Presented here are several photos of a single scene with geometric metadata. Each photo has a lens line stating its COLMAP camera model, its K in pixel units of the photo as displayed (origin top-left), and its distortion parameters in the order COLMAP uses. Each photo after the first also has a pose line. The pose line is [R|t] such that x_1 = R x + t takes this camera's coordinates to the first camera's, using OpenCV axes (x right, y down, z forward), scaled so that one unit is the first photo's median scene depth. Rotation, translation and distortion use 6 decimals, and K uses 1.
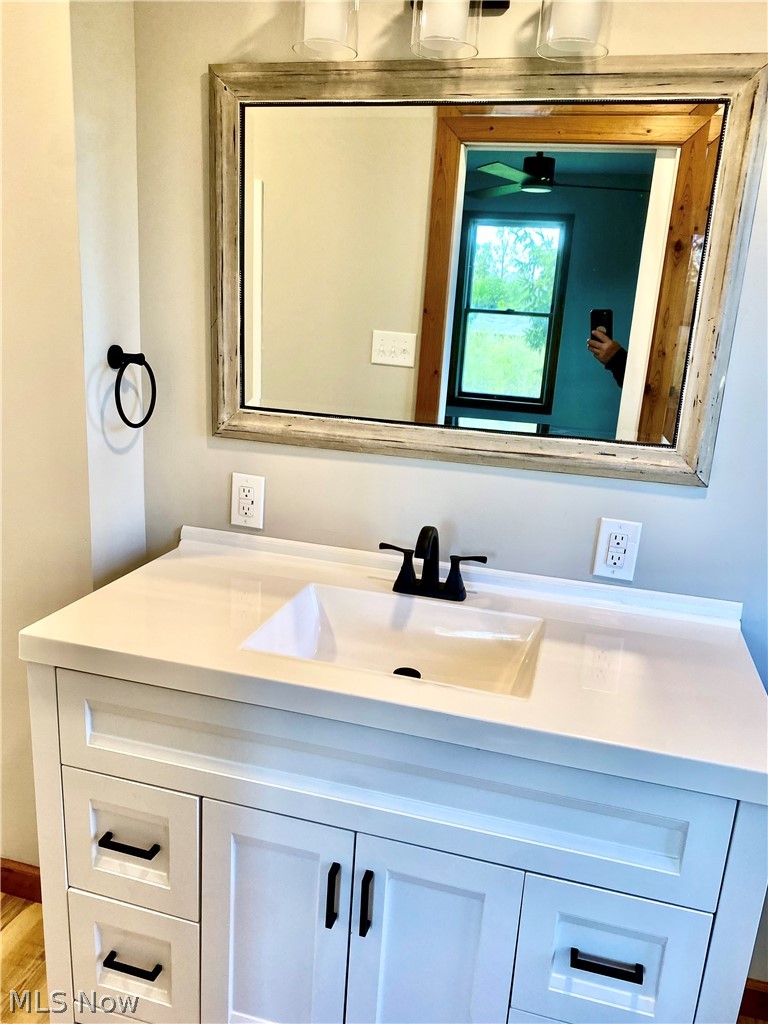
lens RADIAL K [[768.8, 0, 385.0], [0, 768.8, 513.6], [0, 0, 1]] dist [0.013414, -0.028127]
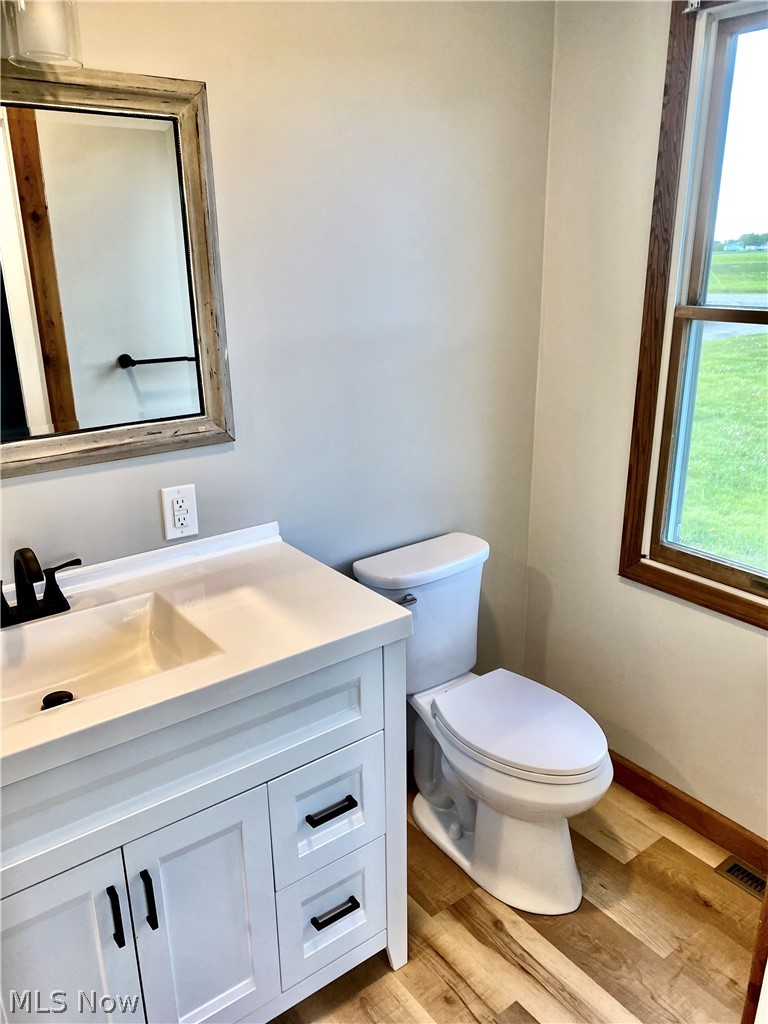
lens RADIAL K [[768.8, 0, 386.7], [0, 768.8, 509.9], [0, 0, 1]] dist [0.013414, -0.028127]
pose [[0.612187, -0.304877, 0.729573, -0.359407], [0.252322, 0.949762, 0.185167, -0.094734], [-0.749373, 0.070731, 0.658359, 0.021405]]
